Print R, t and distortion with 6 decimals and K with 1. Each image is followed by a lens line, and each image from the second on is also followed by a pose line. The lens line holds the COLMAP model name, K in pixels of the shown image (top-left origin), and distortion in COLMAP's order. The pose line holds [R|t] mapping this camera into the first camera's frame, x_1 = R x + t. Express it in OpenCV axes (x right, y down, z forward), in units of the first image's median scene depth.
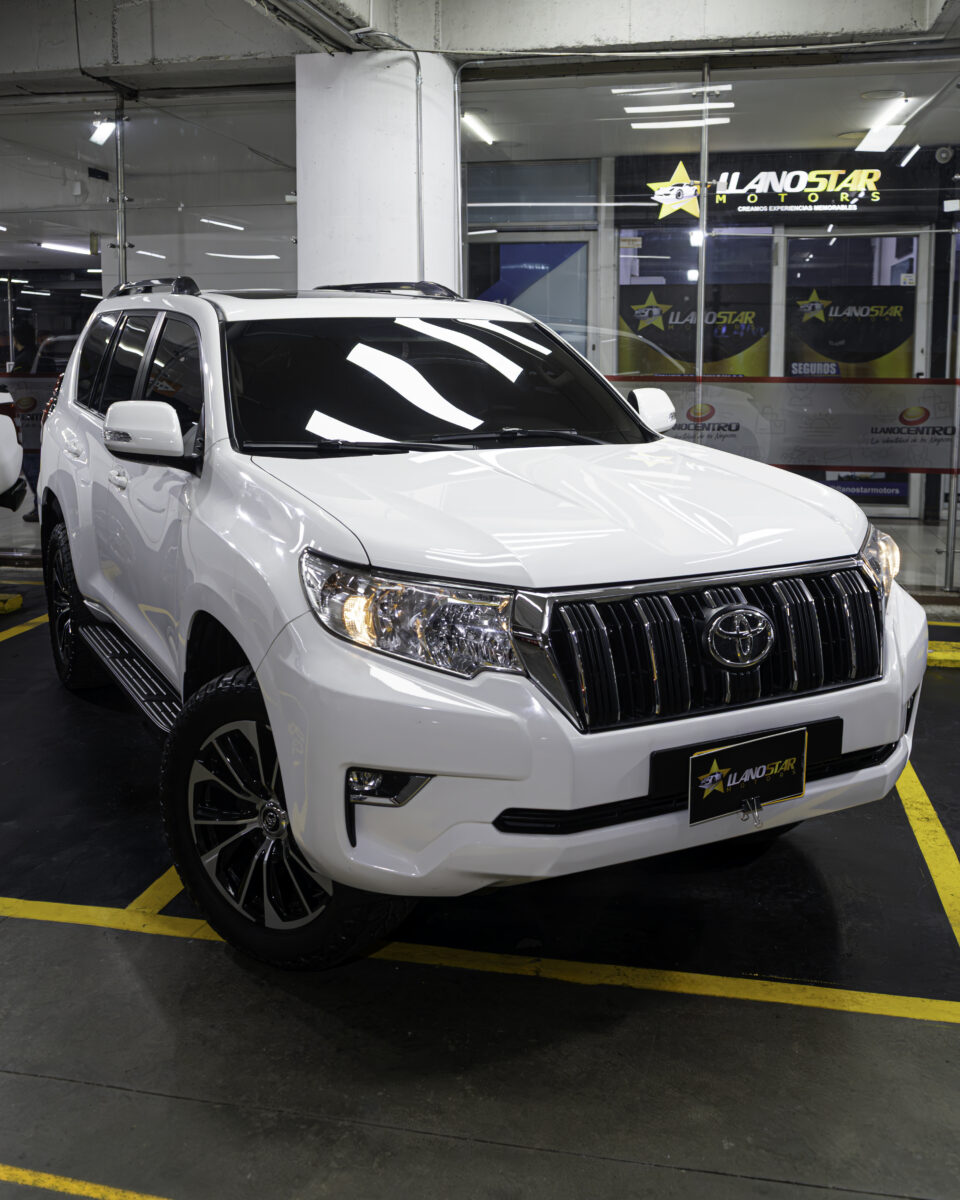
lens RADIAL K [[1163.6, 0, 511.6], [0, 1163.6, 575.1], [0, 0, 1]] dist [-0.014032, 0.000000]
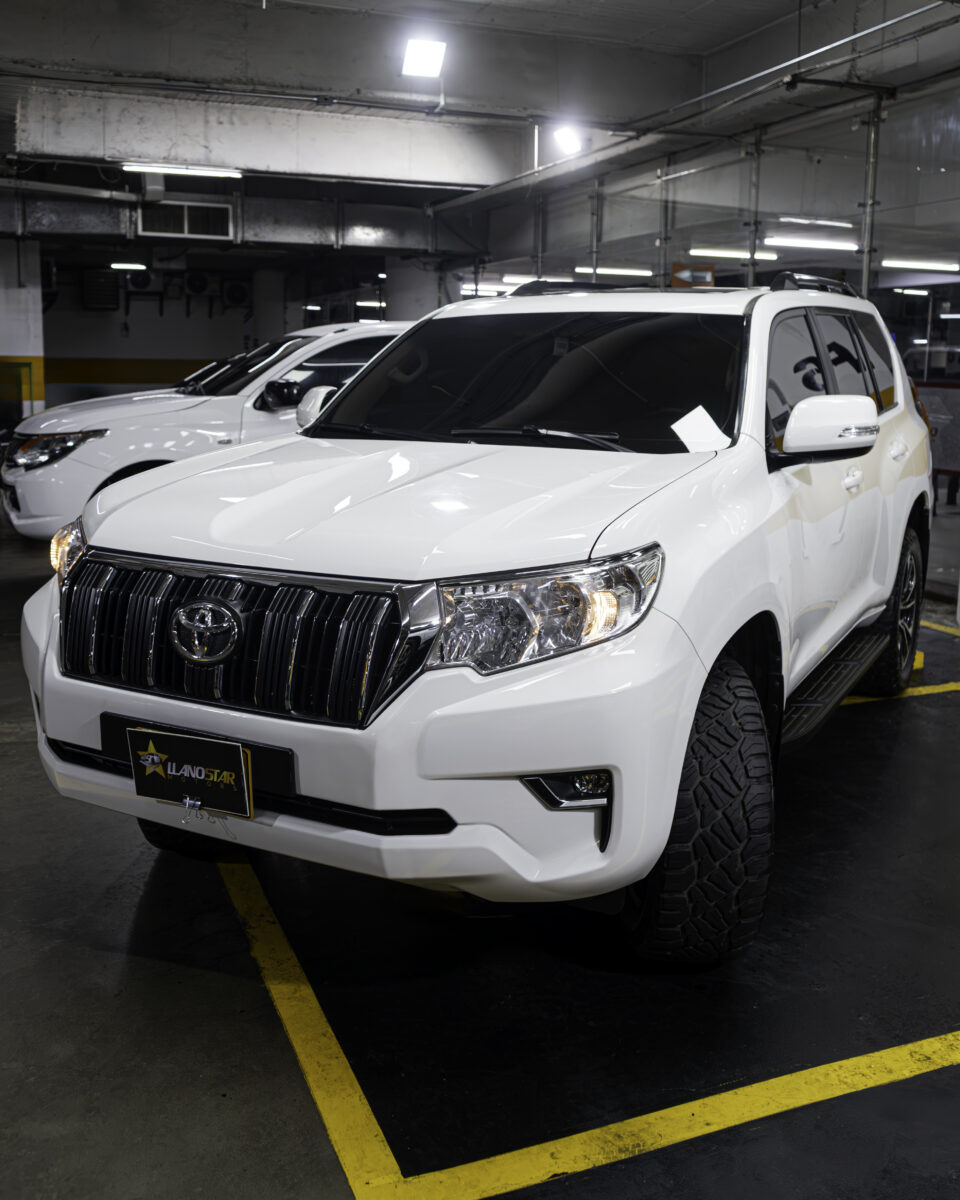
lens RADIAL K [[1163.6, 0, 479.3], [0, 1163.6, 601.2], [0, 0, 1]] dist [-0.014032, 0.000000]
pose [[0.549561, 0.167356, -0.818520, 1.101486], [-0.160072, 0.982672, 0.093445, -0.097471], [0.819975, 0.079668, 0.566827, 0.628799]]
